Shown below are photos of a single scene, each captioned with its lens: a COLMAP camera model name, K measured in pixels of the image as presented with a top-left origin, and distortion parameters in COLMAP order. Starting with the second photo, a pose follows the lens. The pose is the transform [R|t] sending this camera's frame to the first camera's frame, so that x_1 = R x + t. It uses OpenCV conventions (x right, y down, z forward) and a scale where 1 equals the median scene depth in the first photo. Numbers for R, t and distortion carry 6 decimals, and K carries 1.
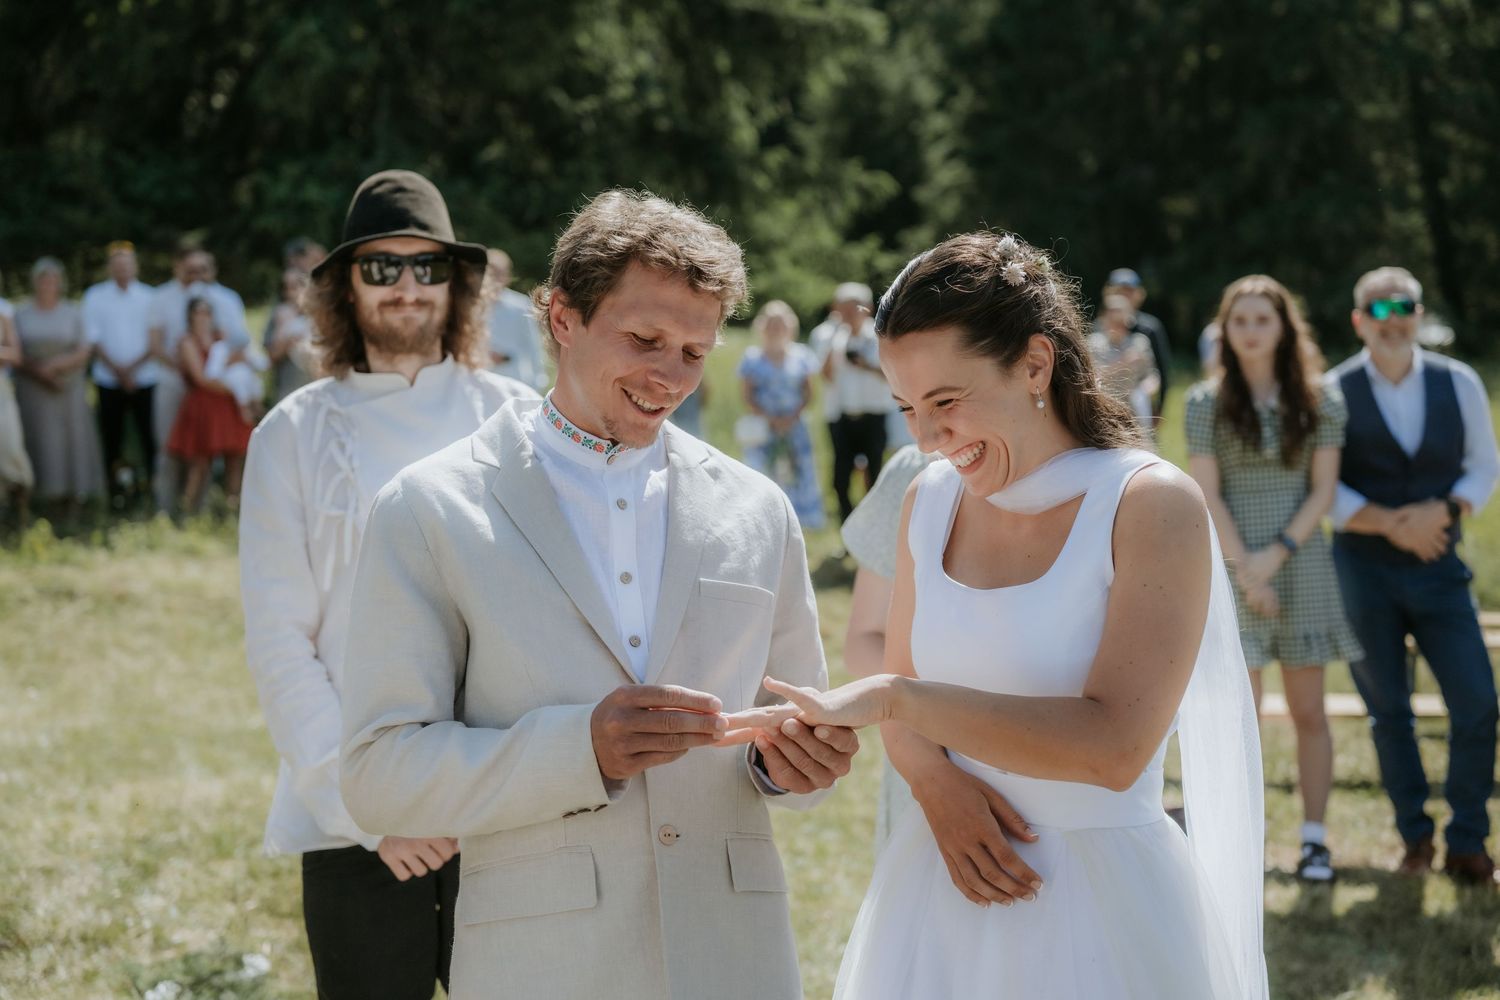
lens RADIAL K [[2106.4, 0, 752.6], [0, 2106.4, 460.8], [0, 0, 1]] dist [-0.005559, 0.000000]
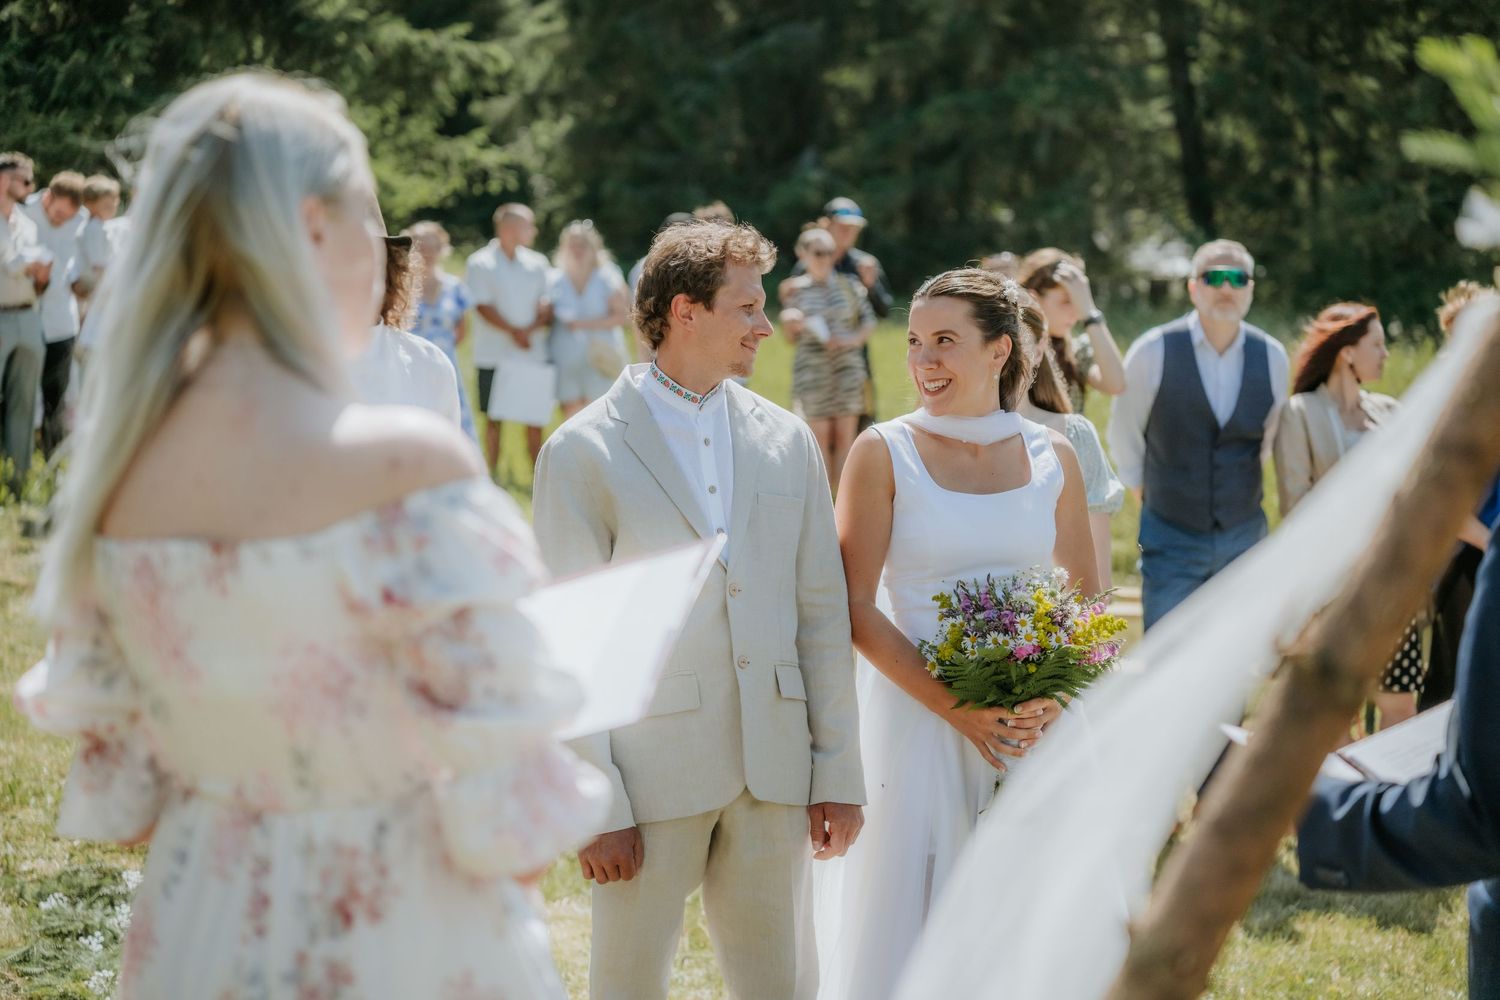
lens RADIAL K [[3311.0, 0, 750.4], [0, 3311.0, 499.2], [0, 0, 1]] dist [-0.104347, 0.000000]
pose [[0.981770, 0.015371, 0.189451, -0.115260], [-0.019777, 0.999576, 0.021387, 0.003134], [-0.189042, -0.024744, 0.981657, -0.315934]]
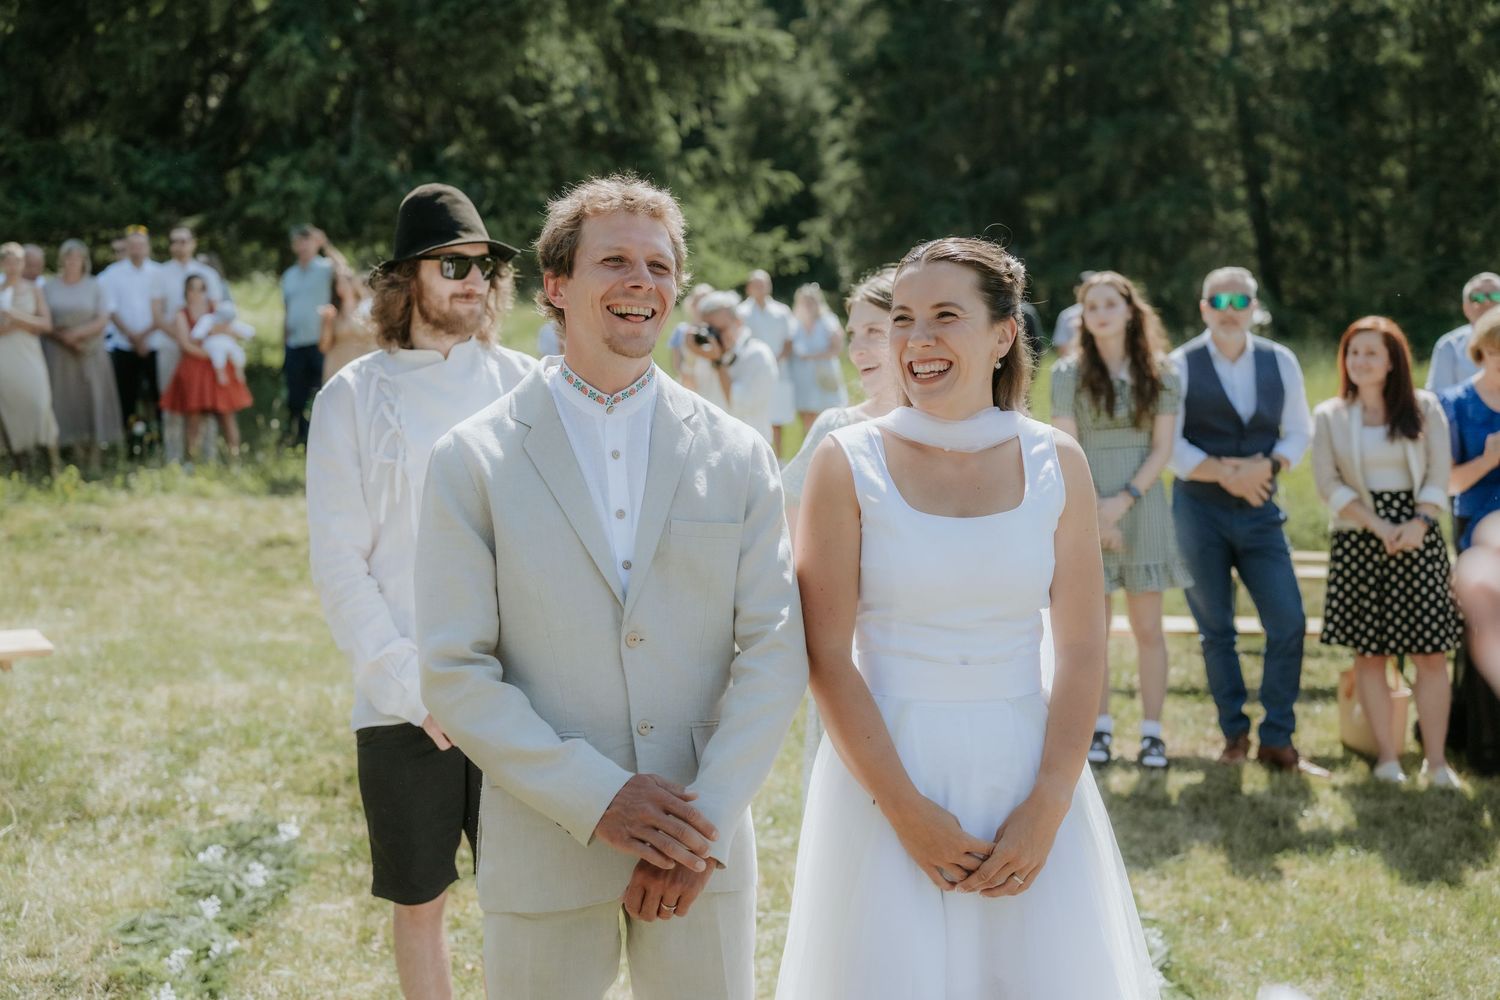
lens RADIAL K [[1833.4, 0, 734.0], [0, 1833.4, 474.2], [0, 0, 1]] dist [-0.006749, 0.000000]
pose [[0.999263, 0.007067, 0.037720, -0.008094], [-0.008192, 0.999524, 0.029759, 0.000024], [-0.037492, -0.030046, 0.998845, -0.022754]]
